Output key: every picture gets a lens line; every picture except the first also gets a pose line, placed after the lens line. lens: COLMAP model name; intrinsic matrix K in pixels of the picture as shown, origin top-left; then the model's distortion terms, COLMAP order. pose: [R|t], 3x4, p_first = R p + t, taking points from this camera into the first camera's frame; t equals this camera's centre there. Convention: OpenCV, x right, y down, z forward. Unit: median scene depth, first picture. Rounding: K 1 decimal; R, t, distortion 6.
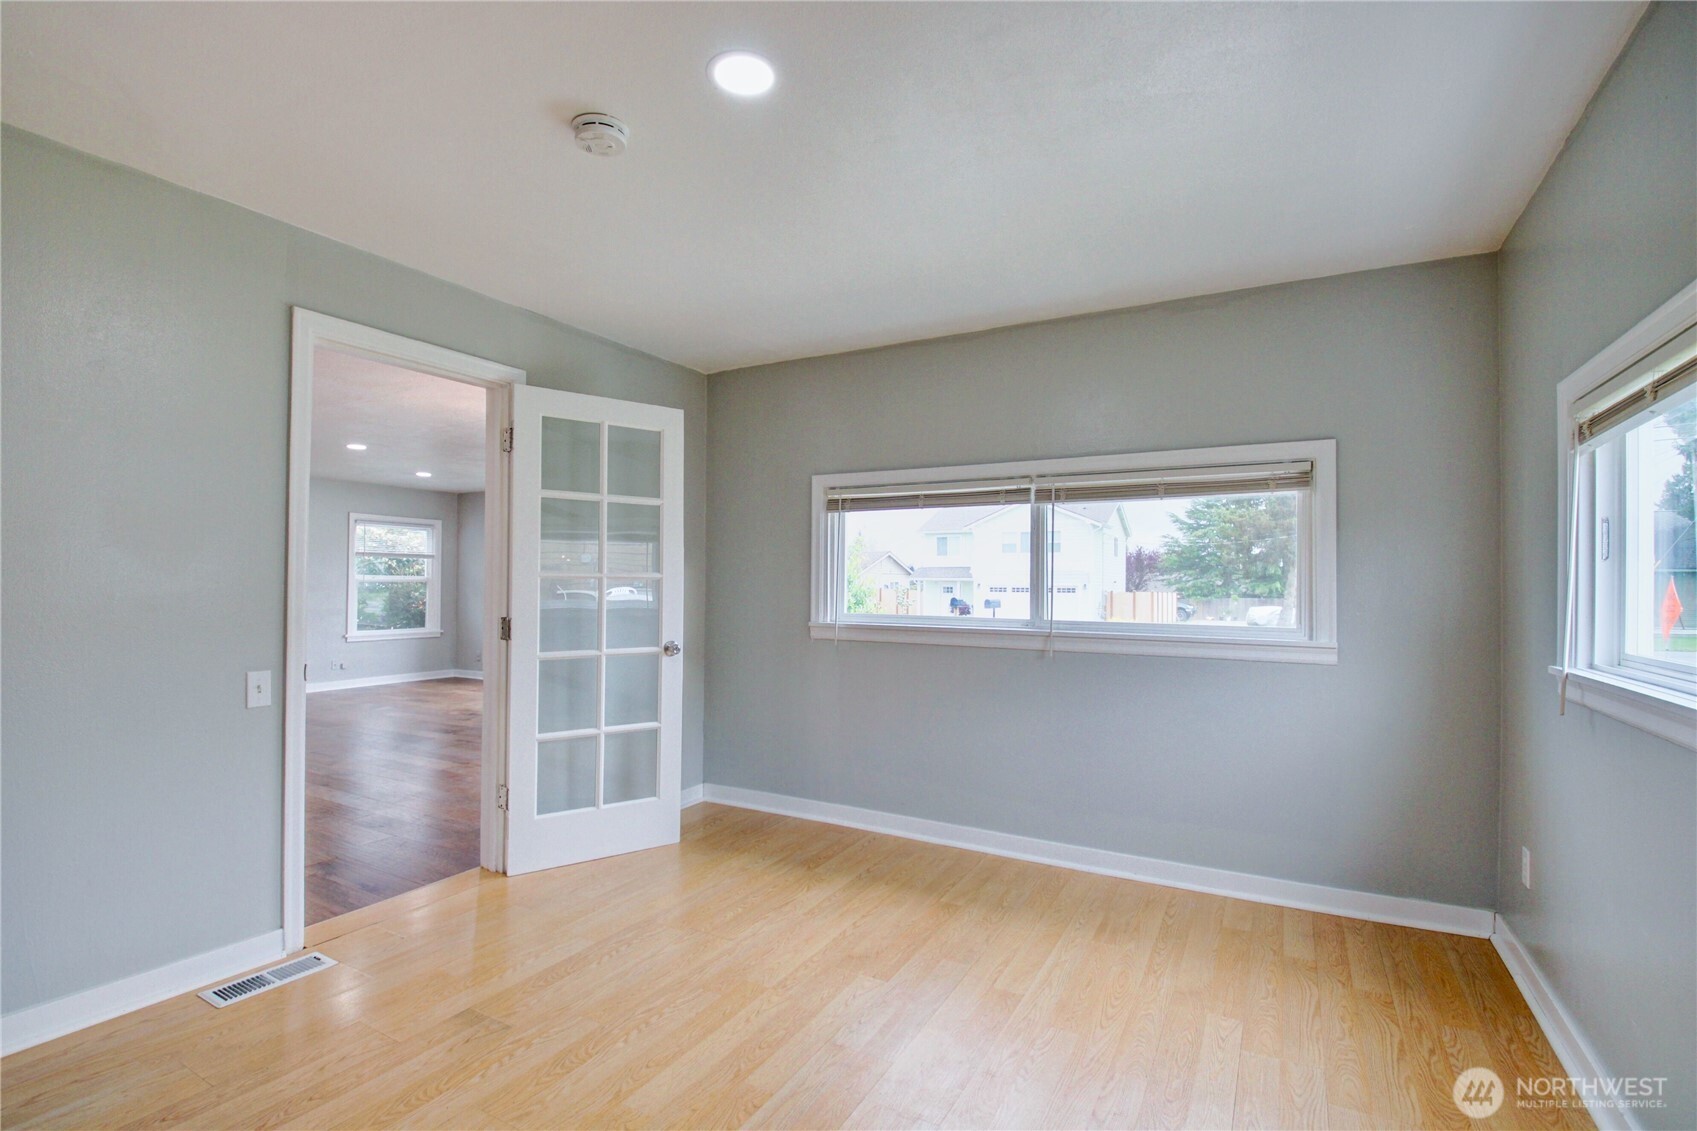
lens RADIAL K [[793.5, 0, 841.2], [0, 793.5, 567.1], [0, 0, 1]] dist [0.008673, -0.013858]
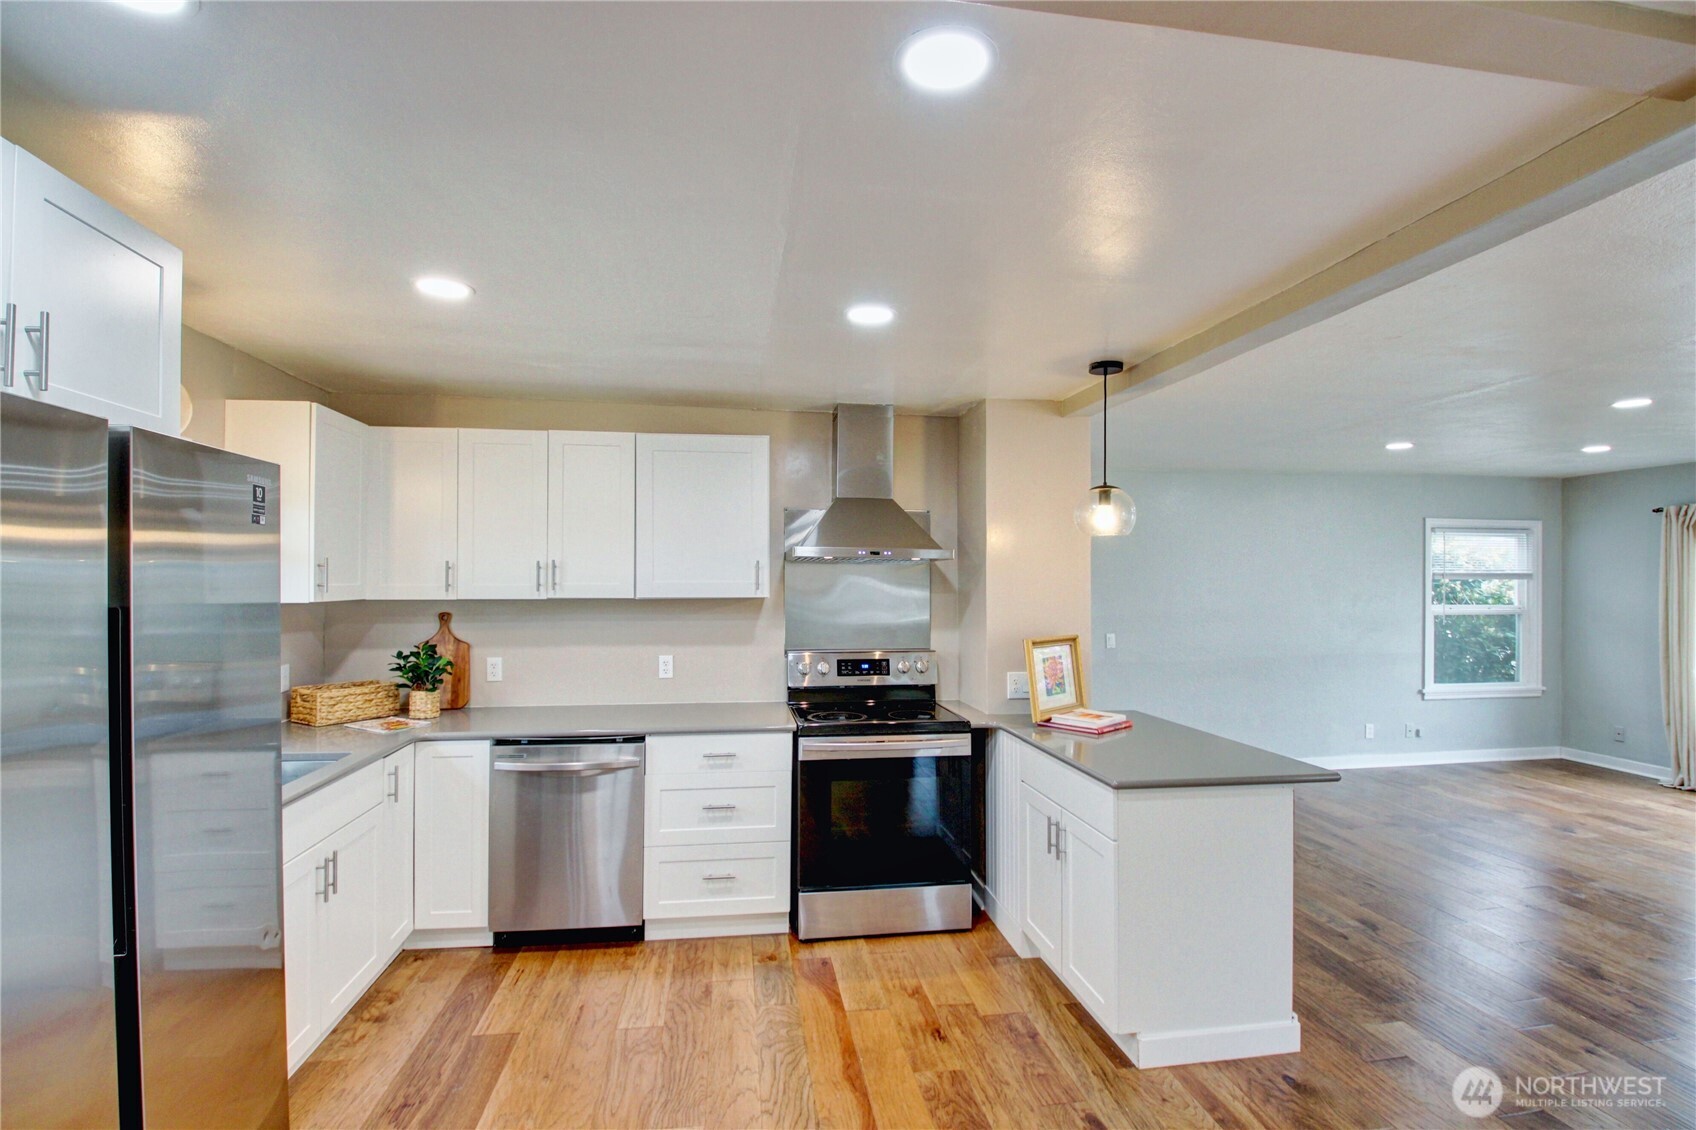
lens RADIAL K [[793.0, 0, 841.6], [0, 793.0, 573.8], [0, 0, 1]] dist [0.008673, -0.013858]
pose [[0.611197, -0.013775, -0.791358, -0.339509], [0.021233, 0.999774, -0.001004, -0.026427], [0.791193, -0.016189, 0.611352, 0.134436]]
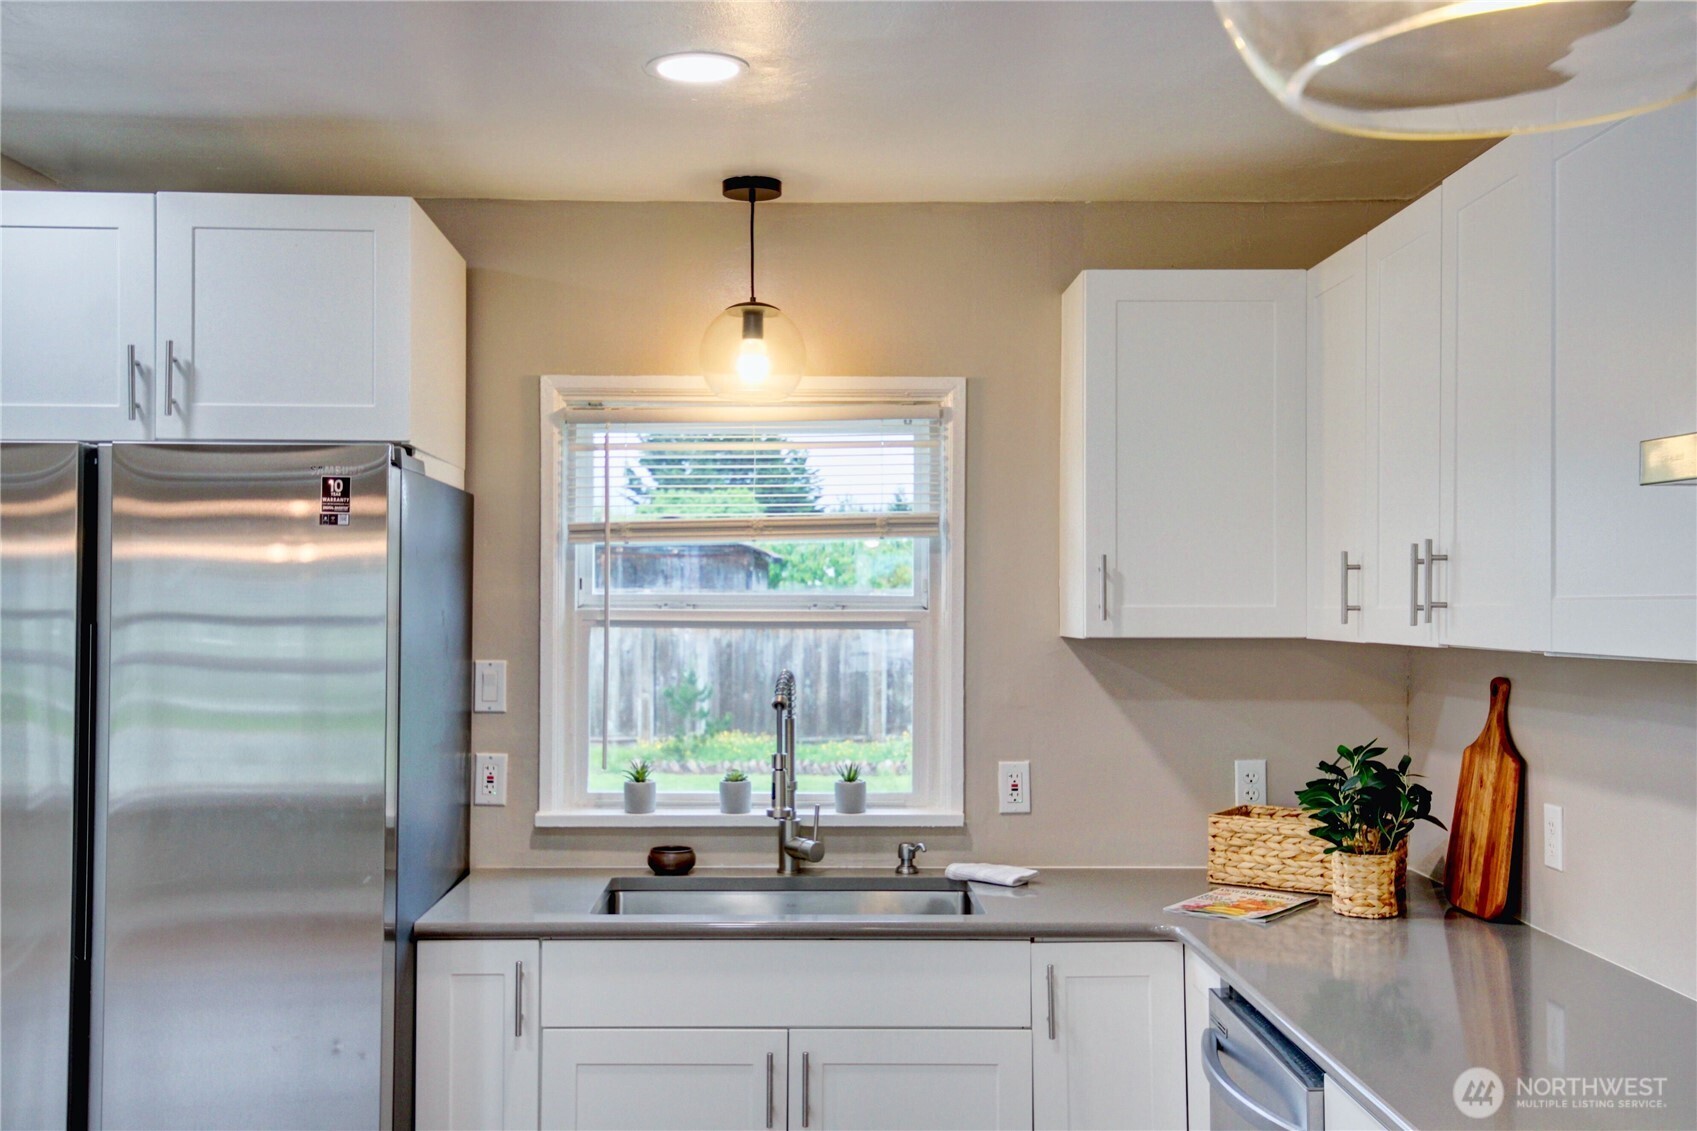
lens RADIAL K [[1788.2, 0, 840.4], [0, 1788.2, 570.9], [0, 0, 1]] dist [0.085049, 0.000000]
pose [[-0.864364, -0.017904, -0.502548, -0.470566], [0.002276, 0.999216, -0.039513, -0.019400], [0.502862, -0.035298, -0.863646, 0.450168]]
